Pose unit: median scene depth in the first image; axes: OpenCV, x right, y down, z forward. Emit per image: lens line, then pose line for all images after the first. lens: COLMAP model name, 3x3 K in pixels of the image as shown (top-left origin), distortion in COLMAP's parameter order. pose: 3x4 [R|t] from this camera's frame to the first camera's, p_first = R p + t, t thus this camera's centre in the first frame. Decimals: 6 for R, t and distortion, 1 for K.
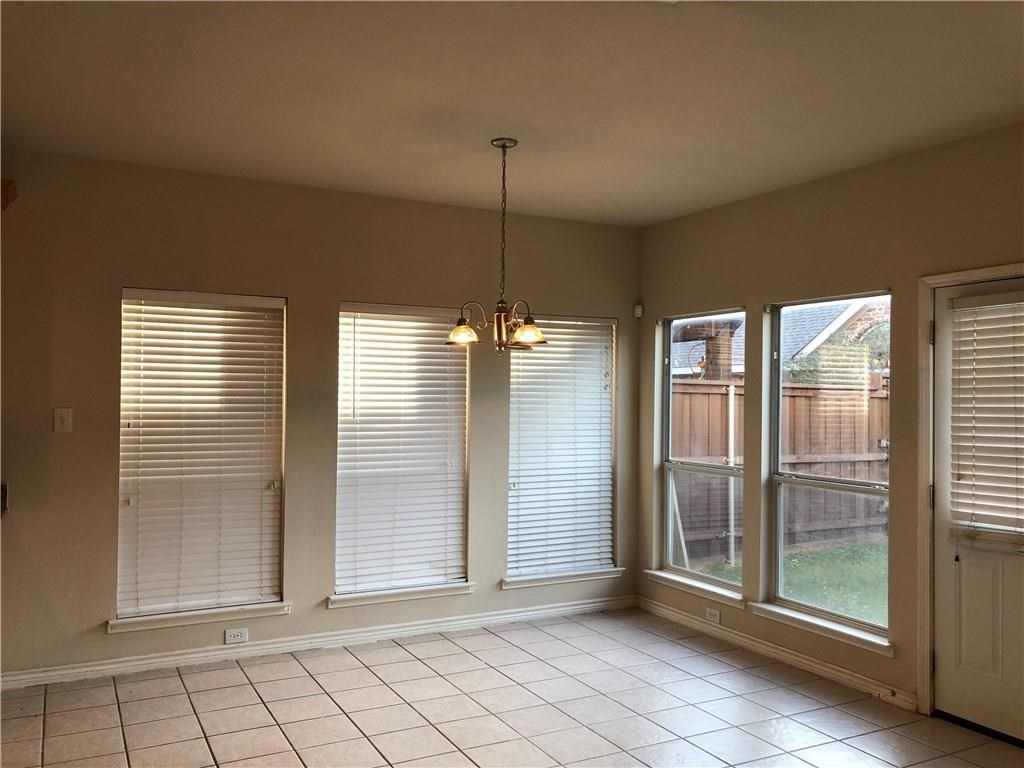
lens RADIAL K [[849.4, 0, 509.8], [0, 849.4, 380.5], [0, 0, 1]] dist [0.043317, -0.020994]
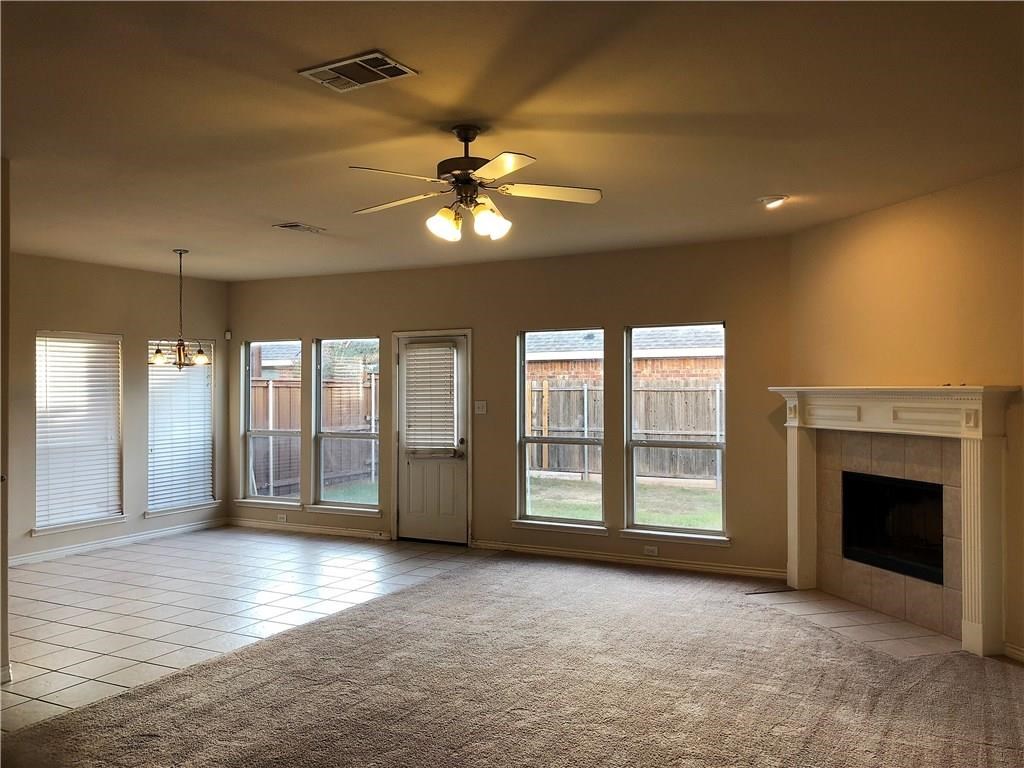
lens RADIAL K [[849.4, 0, 511.6], [0, 849.4, 382.8], [0, 0, 1]] dist [0.043317, -0.020994]
pose [[0.828611, -0.011688, 0.559703, -0.341257], [0.001787, 0.999832, 0.018233, -0.026800], [-0.559822, -0.014107, 0.828493, -0.680400]]
